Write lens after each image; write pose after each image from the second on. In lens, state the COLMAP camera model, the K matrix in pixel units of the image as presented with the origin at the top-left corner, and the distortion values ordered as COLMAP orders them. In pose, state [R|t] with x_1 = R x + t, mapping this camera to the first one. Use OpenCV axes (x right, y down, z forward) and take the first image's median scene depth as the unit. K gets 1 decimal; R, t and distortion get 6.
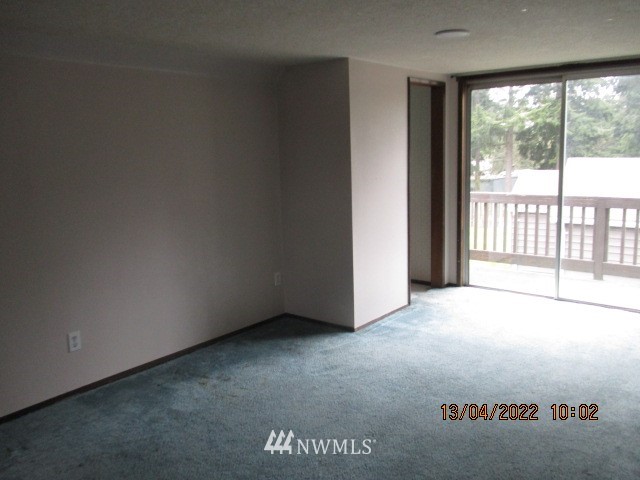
lens RADIAL K [[542.4, 0, 320.3], [0, 542.4, 239.4], [0, 0, 1]] dist [-0.006310, 0.028799]
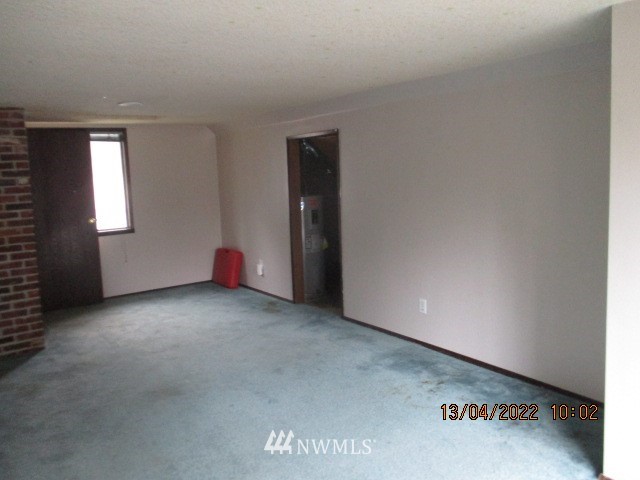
lens RADIAL K [[542.4, 0, 319.4], [0, 542.4, 240.6], [0, 0, 1]] dist [-0.006310, 0.028799]
pose [[-0.267750, 0.167645, -0.948791, 0.826375], [-0.120148, 0.971250, 0.205519, -0.205084], [0.955968, 0.169023, -0.239910, 1.024537]]
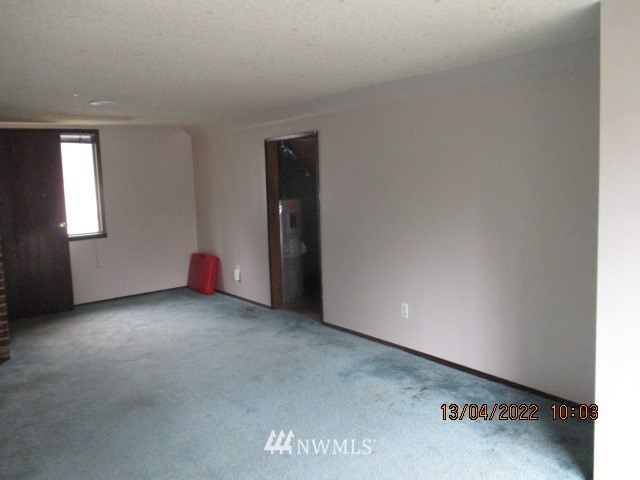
lens RADIAL K [[542.4, 0, 320.3], [0, 542.4, 238.3], [0, 0, 1]] dist [-0.006310, 0.028799]
pose [[-0.224224, 0.153201, -0.962420, 0.800692], [-0.127059, 0.974541, 0.184733, -0.191724], [0.966219, 0.163706, -0.199050, 1.011263]]
